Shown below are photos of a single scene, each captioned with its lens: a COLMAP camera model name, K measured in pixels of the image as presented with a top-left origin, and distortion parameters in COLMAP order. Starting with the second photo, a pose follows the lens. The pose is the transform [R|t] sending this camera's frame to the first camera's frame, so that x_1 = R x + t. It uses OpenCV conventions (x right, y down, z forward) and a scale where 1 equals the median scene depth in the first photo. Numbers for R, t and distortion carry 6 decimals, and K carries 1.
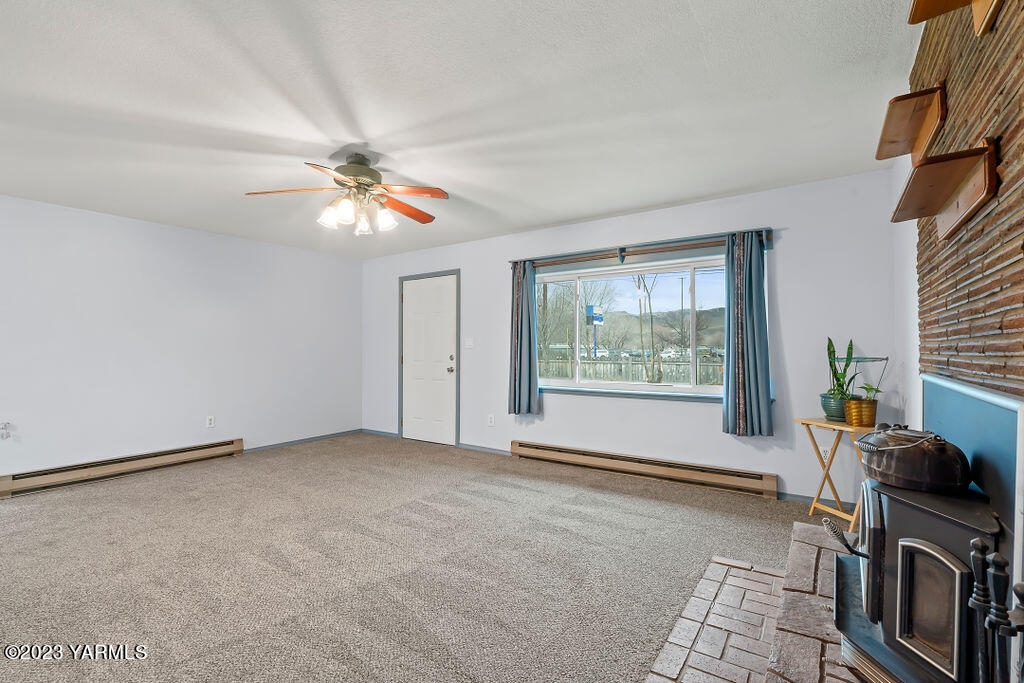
lens RADIAL K [[464.8, 0, 509.4], [0, 464.8, 344.9], [0, 0, 1]] dist [-0.004514, 0.001055]
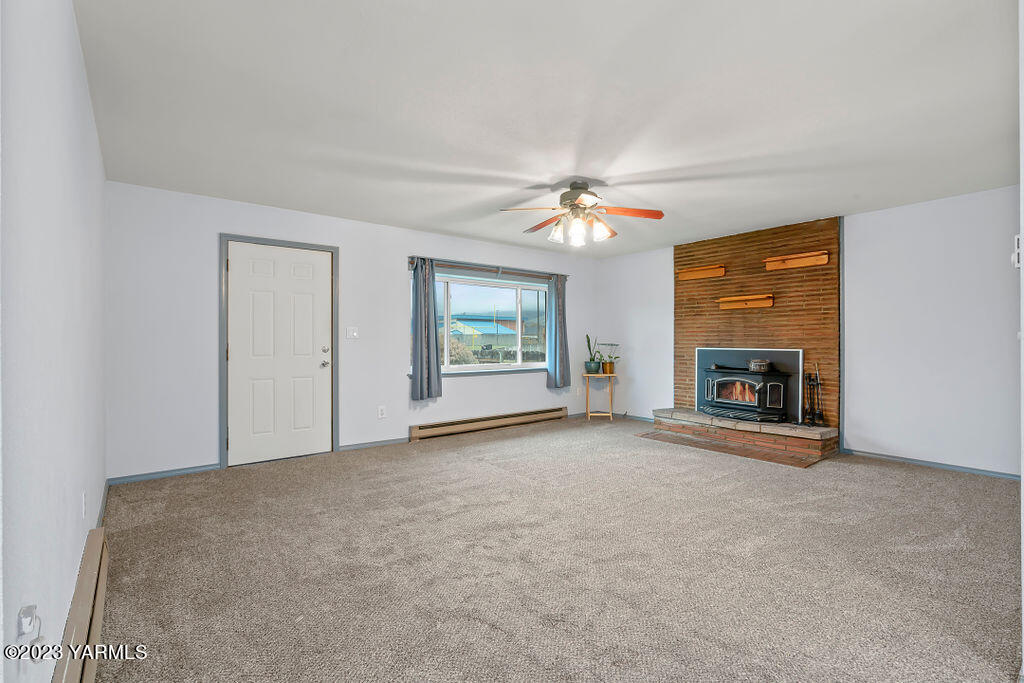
lens RADIAL K [[464.8, 0, 505.9], [0, 464.8, 340.8], [0, 0, 1]] dist [-0.004514, 0.001055]
pose [[0.292042, 0.003527, 0.956399, -0.969316], [-0.006576, 0.999977, -0.001680, 0.012963], [-0.956383, -0.005798, 0.292059, 0.505849]]
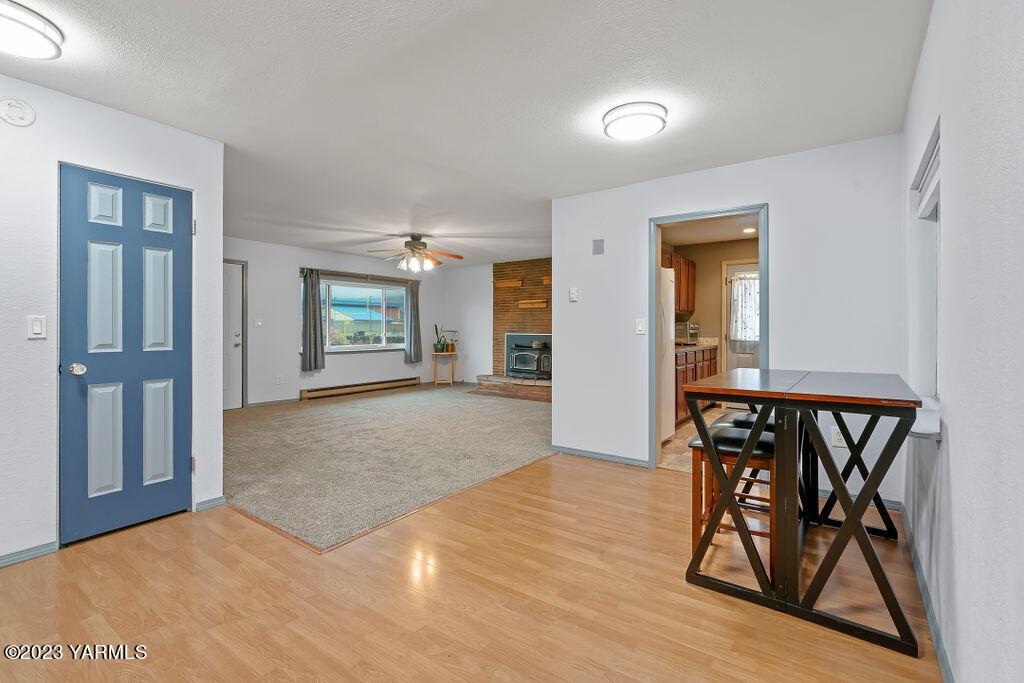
lens RADIAL K [[464.8, 0, 500.7], [0, 464.8, 327.6], [0, 0, 1]] dist [-0.004514, 0.001055]
pose [[0.042025, 0.003684, 0.999110, -1.473494], [-0.008543, 0.999958, -0.003328, 0.009549], [-0.999080, -0.008396, 0.042055, 0.326829]]
